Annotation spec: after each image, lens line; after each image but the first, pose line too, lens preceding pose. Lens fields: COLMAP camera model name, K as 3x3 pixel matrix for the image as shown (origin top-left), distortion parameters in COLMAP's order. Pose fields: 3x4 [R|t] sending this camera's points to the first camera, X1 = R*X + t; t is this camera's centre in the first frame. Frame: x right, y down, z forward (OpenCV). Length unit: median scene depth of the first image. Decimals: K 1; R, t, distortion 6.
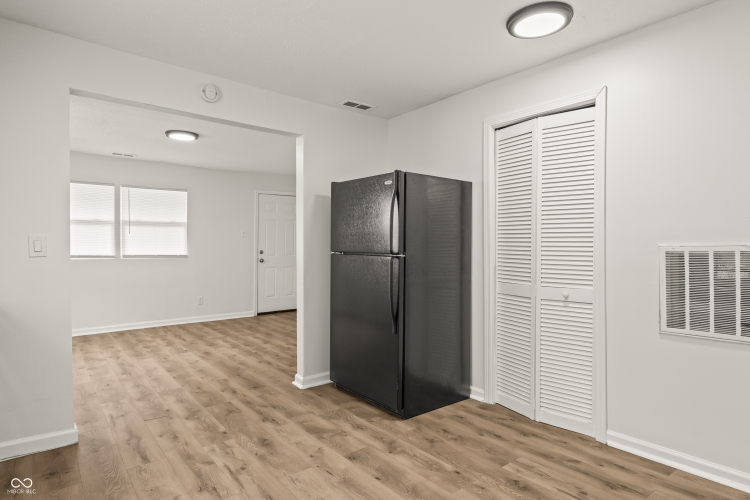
lens RADIAL K [[425.5, 0, 376.2], [0, 425.5, 250.6], [0, 0, 1]] dist [-0.007178, 0.000279]
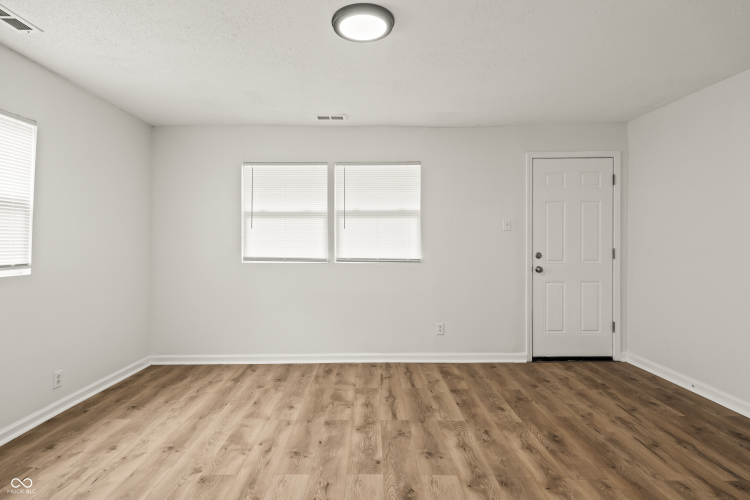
lens RADIAL K [[391.7, 0, 363.4], [0, 391.7, 229.4], [0, 0, 1]] dist [0.000567, -0.000467]
pose [[0.774313, -0.018557, -0.632531, -0.233490], [-0.004640, 0.999377, -0.035000, -0.026804], [0.632786, 0.030036, 0.773744, 0.874854]]
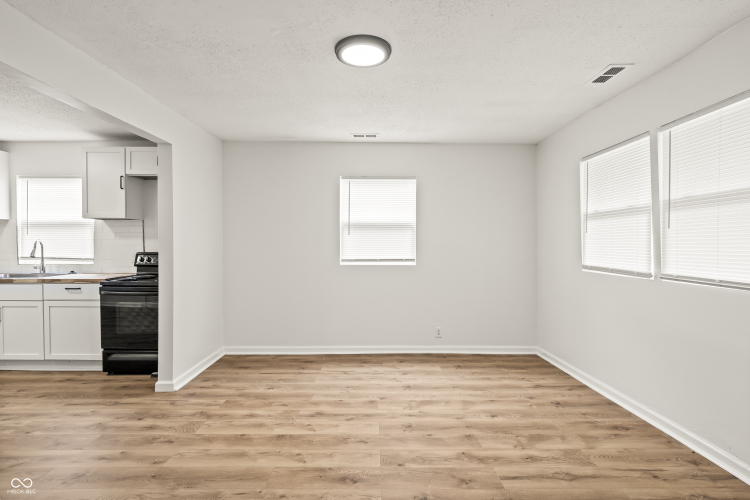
lens RADIAL K [[382.6, 0, 375.0], [0, 382.6, 250.0], [0, 0, 1]] dist [-0.000388, -0.000048]
pose [[-0.608001, 0.010056, -0.793872, -0.100780], [-0.006937, 0.999814, 0.017977, -0.037660], [0.793906, 0.016437, -0.607818, 1.736127]]
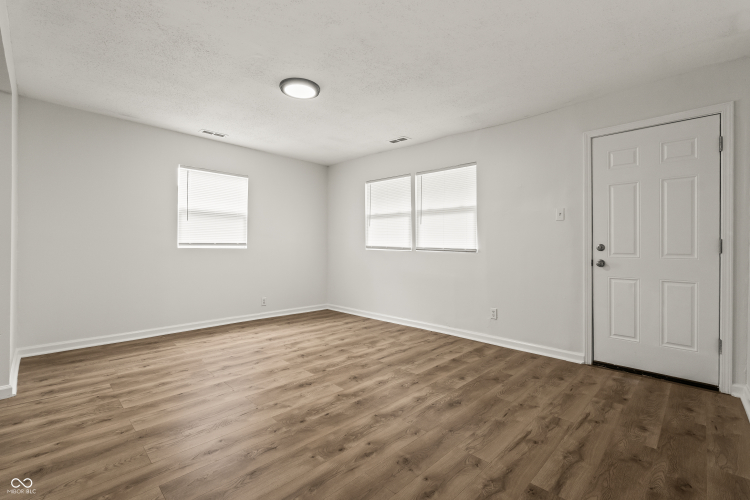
lens RADIAL K [[332.9, 0, 376.2], [0, 332.9, 245.6], [0, 0, 1]] dist [0.001100, 0.000093]
pose [[0.129940, 0.004639, -0.991511, 0.216471], [-0.018993, 0.999817, 0.002189, 0.011392], [0.991340, 0.018547, 0.130005, 1.407433]]
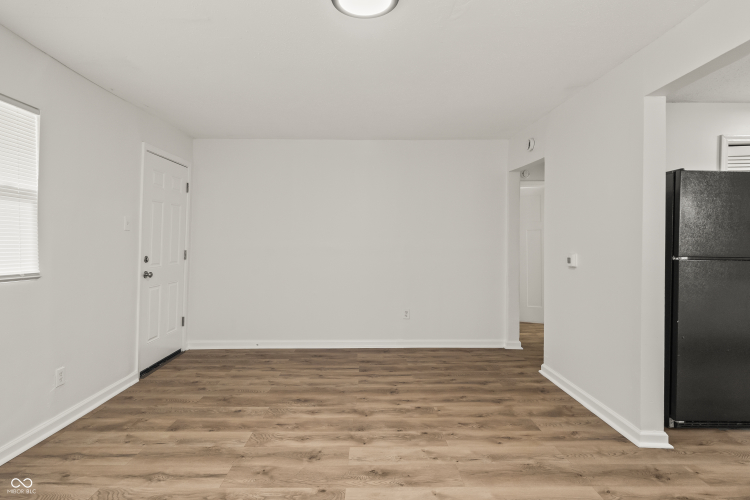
lens RADIAL K [[390.2, 0, 360.8], [0, 390.2, 248.2], [0, 0, 1]] dist [-0.001620, -0.000291]
pose [[0.625259, -0.009856, 0.780355, -1.021640], [0.008878, 0.999945, 0.005516, -0.022864], [-0.780367, 0.003479, 0.625313, 0.998286]]
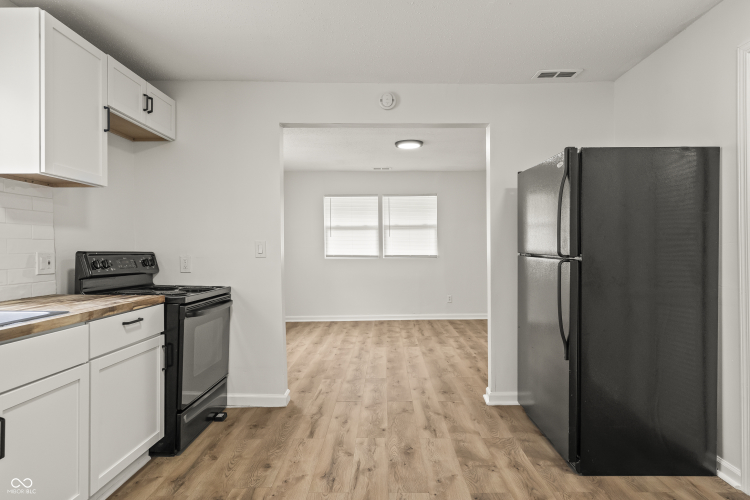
lens RADIAL K [[425.5, 0, 376.2], [0, 425.5, 250.6], [0, 0, 1]] dist [-0.007178, 0.000279]
pose [[0.770626, -0.003070, -0.637280, 0.218777], [0.003827, 0.999993, -0.000190, -0.002827], [0.637276, -0.002293, 0.770632, 0.152974]]
